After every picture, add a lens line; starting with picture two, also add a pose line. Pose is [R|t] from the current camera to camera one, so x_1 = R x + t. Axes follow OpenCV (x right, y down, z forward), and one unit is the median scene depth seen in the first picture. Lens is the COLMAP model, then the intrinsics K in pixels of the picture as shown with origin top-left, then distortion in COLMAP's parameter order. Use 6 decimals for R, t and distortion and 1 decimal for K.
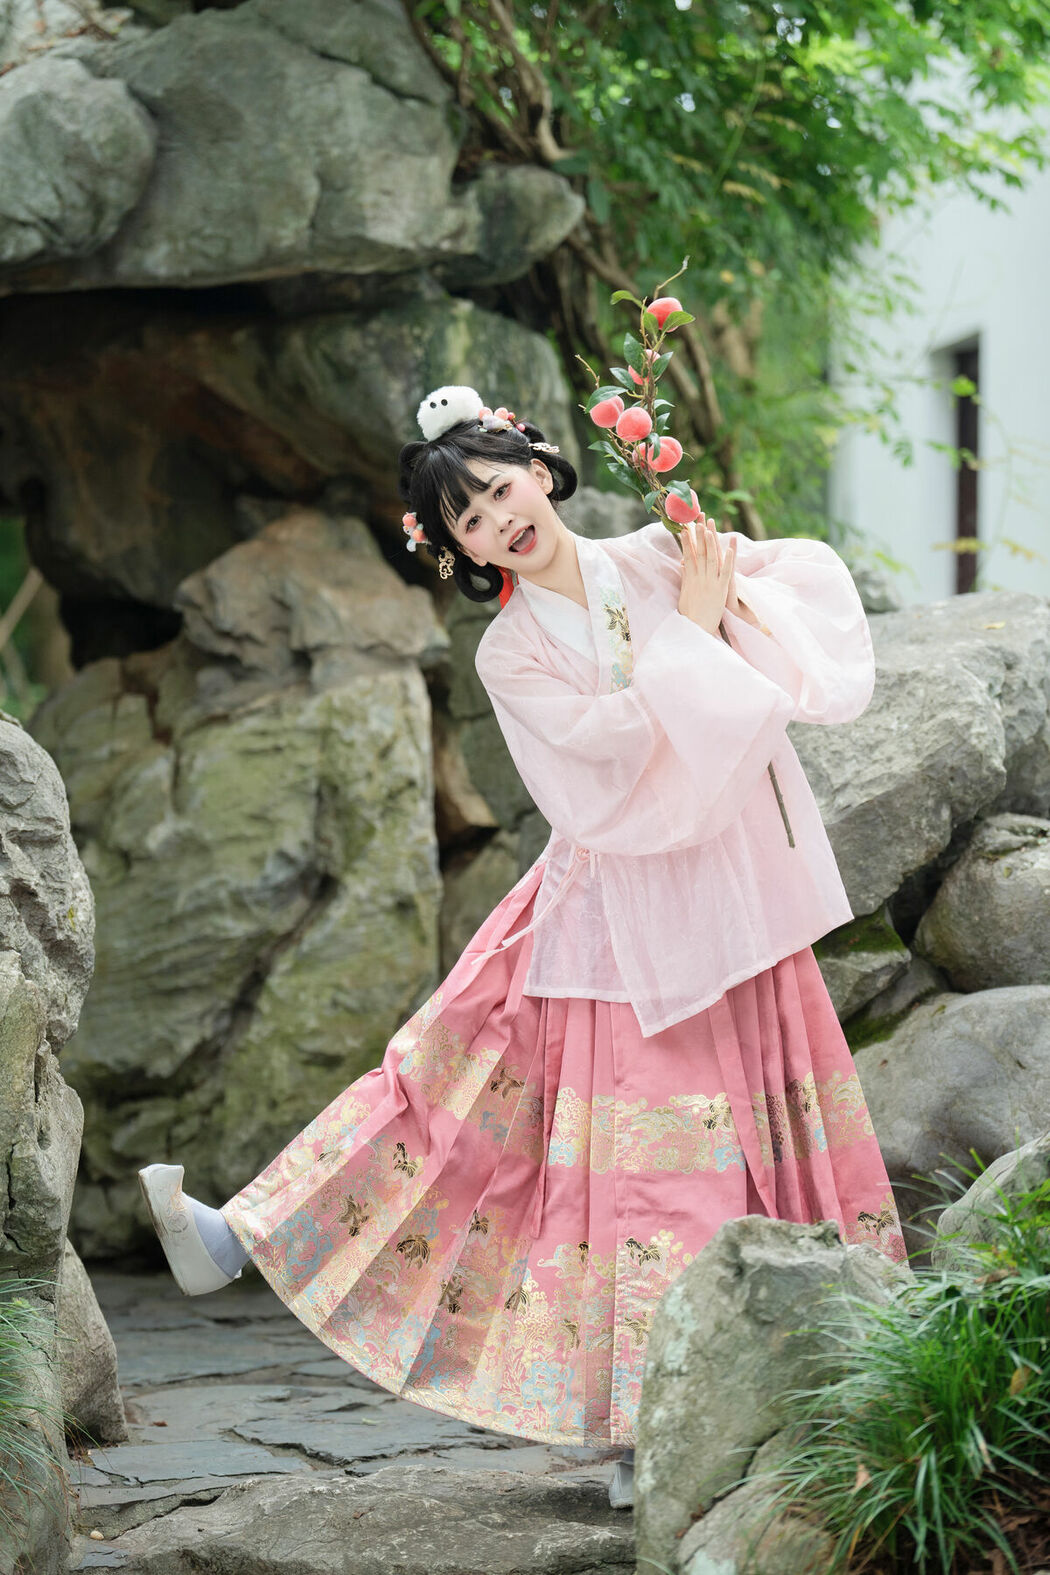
lens RADIAL K [[5085.6, 0, 522.7], [0, 5085.6, 780.8], [0, 0, 1]] dist [0.530853, 0.000000]
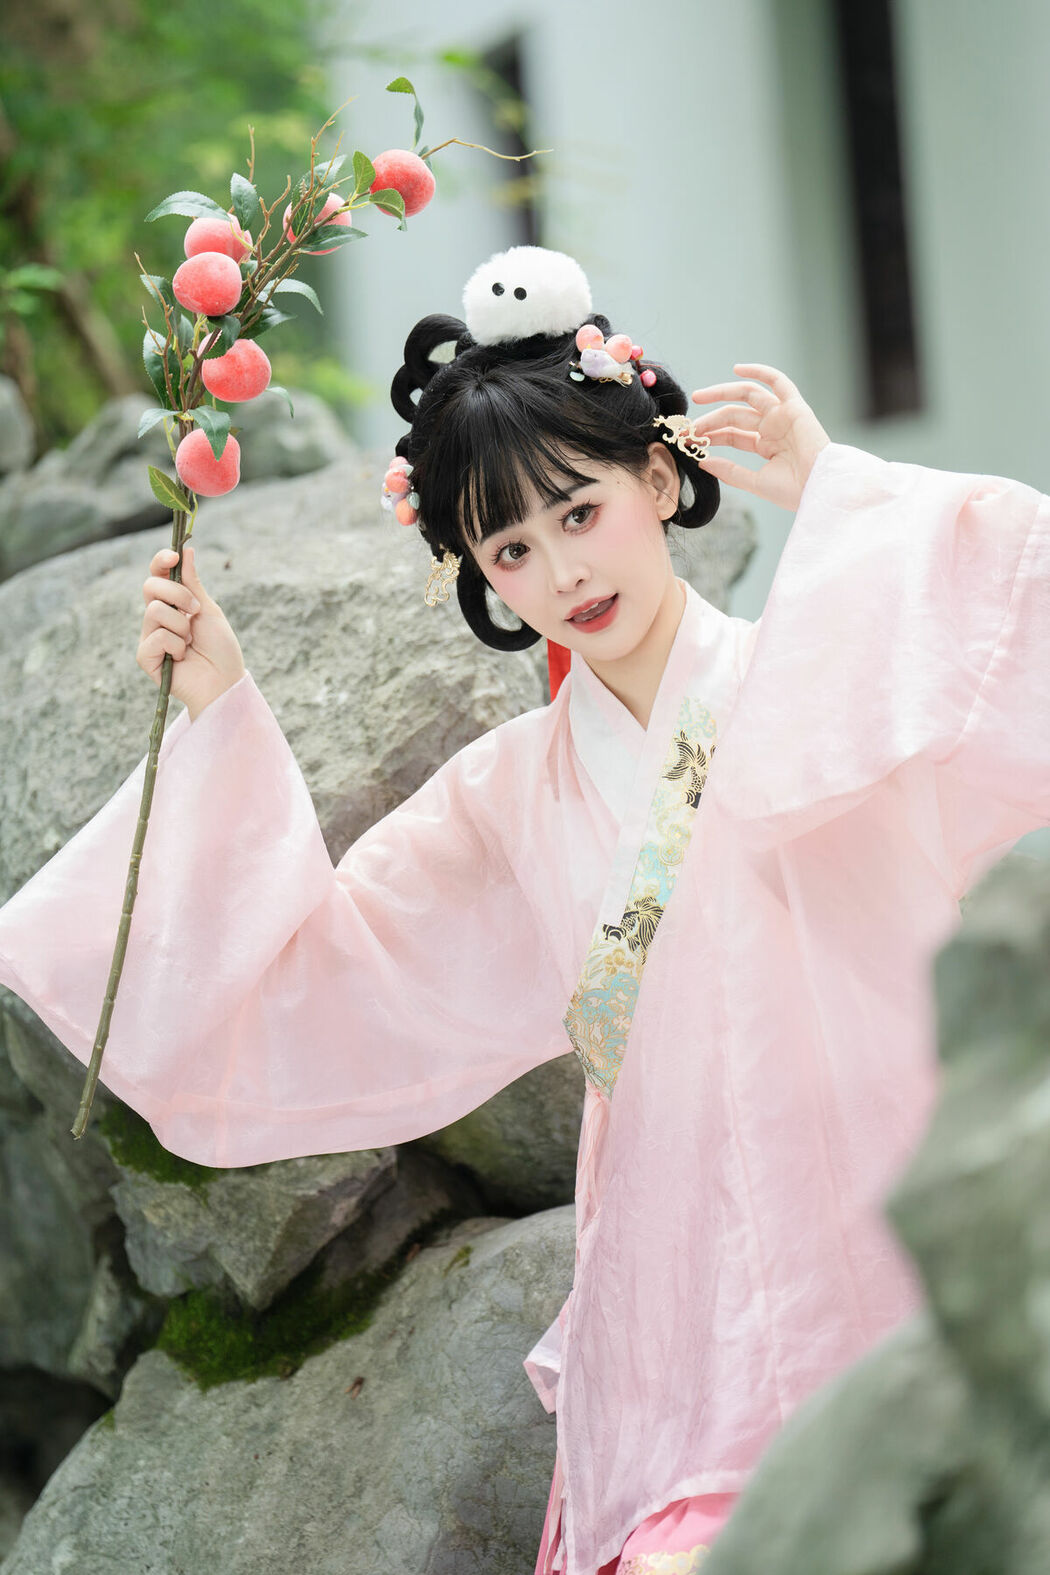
lens RADIAL K [[6999.0, 0, 473.2], [0, 6999.0, 833.5], [0, 0, 1]] dist [3.125811, 0.000000]
pose [[0.993722, -0.090645, 0.065571, 0.041506], [0.089970, 0.995857, 0.013174, -0.005231], [-0.066494, -0.007192, 0.997761, 0.315945]]
